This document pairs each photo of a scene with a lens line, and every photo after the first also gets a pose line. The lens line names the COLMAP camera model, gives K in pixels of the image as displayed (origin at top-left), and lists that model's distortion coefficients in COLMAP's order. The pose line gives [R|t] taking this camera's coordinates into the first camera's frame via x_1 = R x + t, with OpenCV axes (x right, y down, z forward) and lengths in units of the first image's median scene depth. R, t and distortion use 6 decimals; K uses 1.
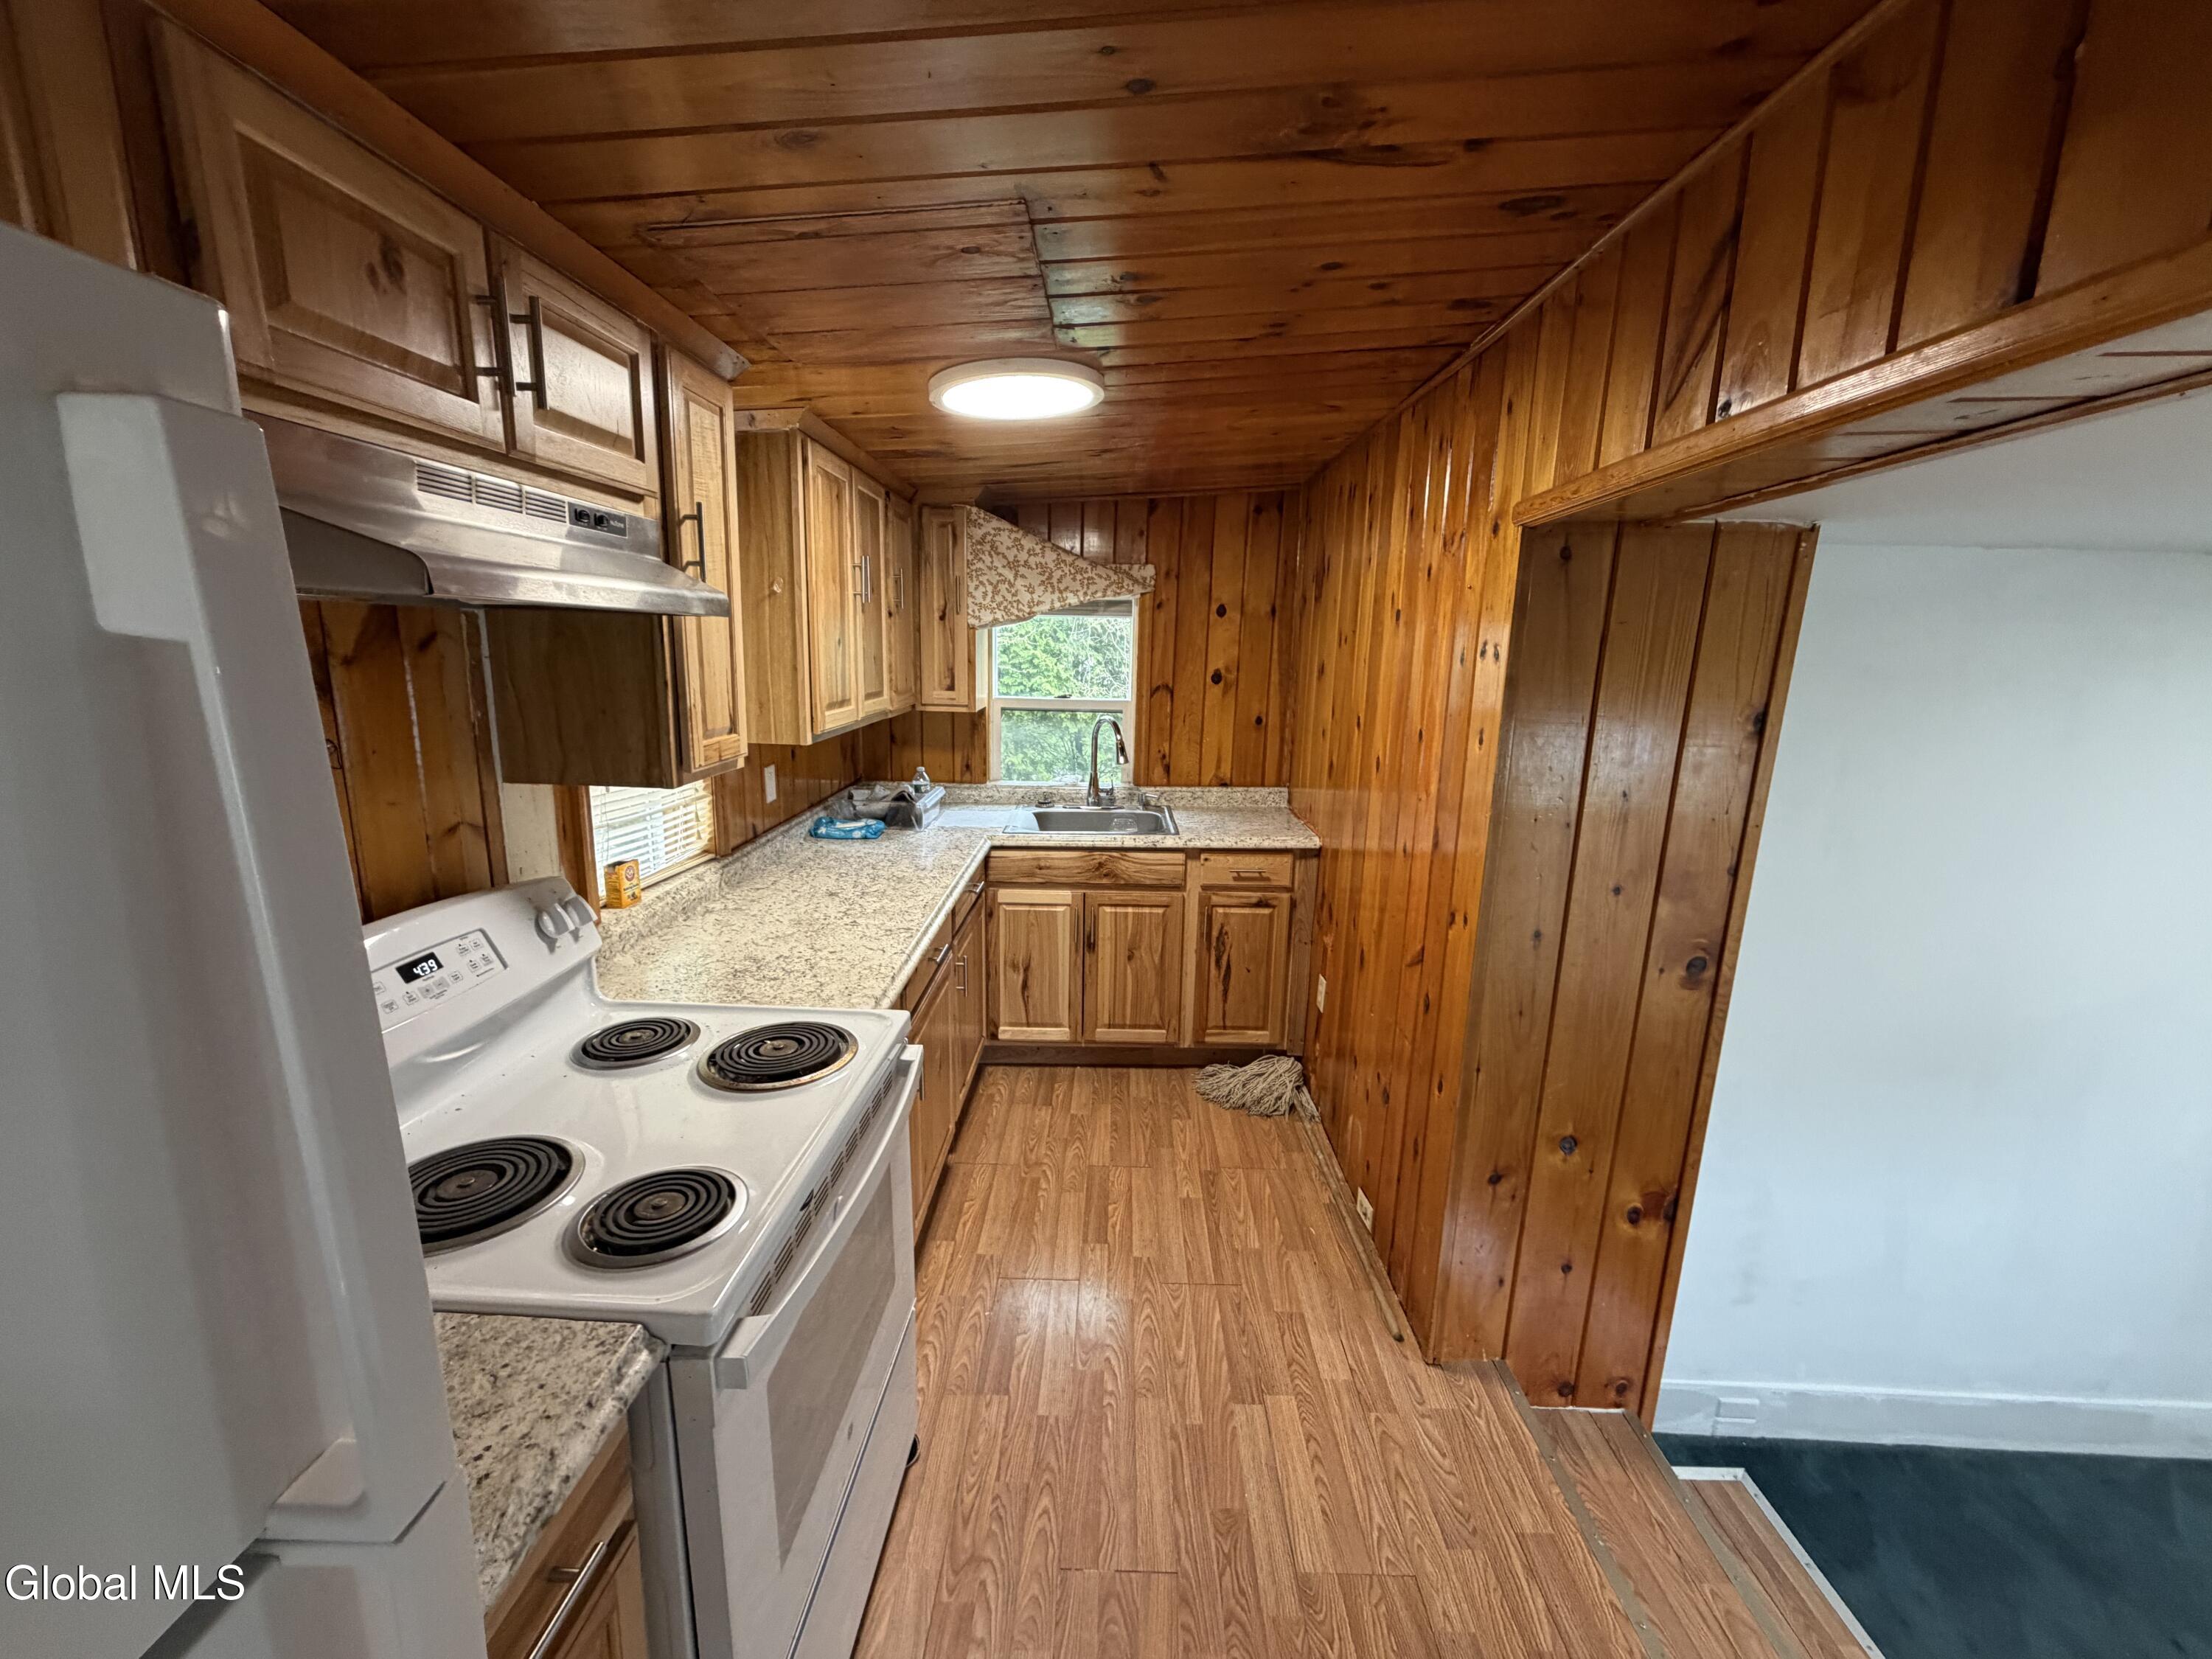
lens RADIAL K [[878.3, 0, 1100.4], [0, 878.3, 827.7], [0, 0, 1]] dist [-0.002202, 0.000172]
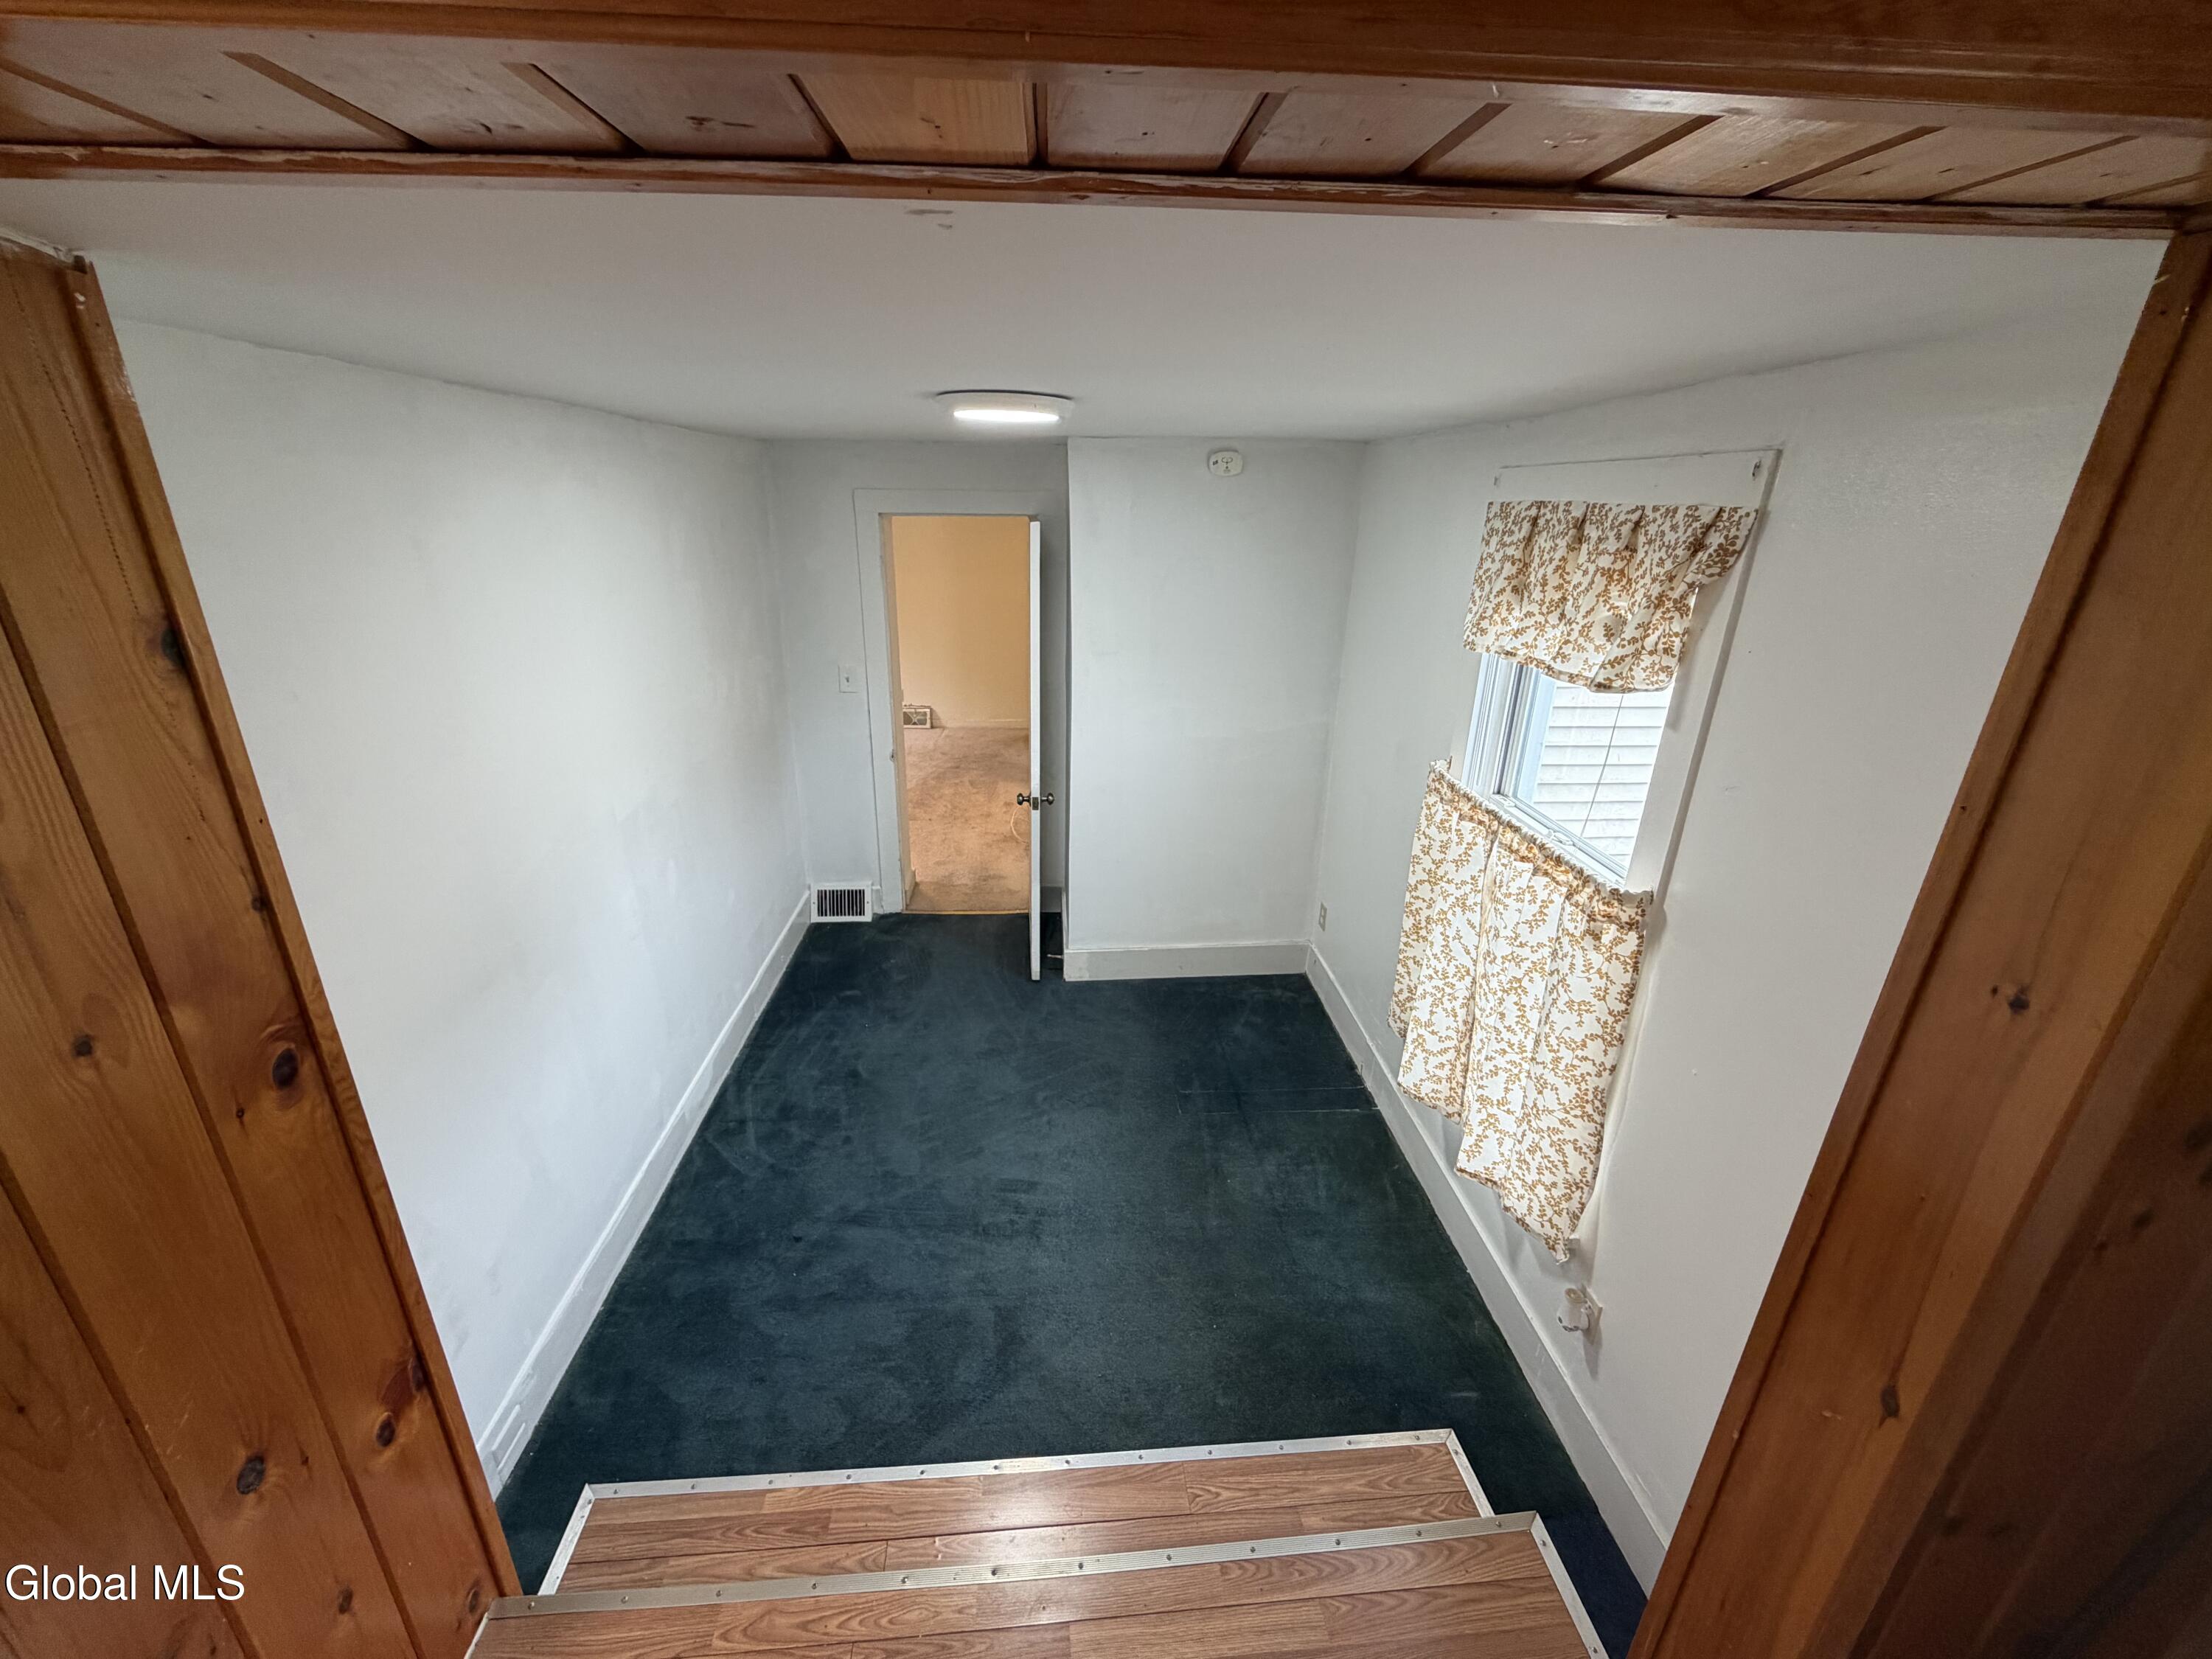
lens RADIAL K [[879.8, 0, 1101.4], [0, 879.8, 826.5], [0, 0, 1]] dist [-0.000876, -0.000439]
pose [[-0.097146, -0.369650, 0.924079, 0.124042], [0.185183, 0.905544, 0.381704, -0.102425], [-0.977891, 0.208204, -0.019517, 0.393652]]
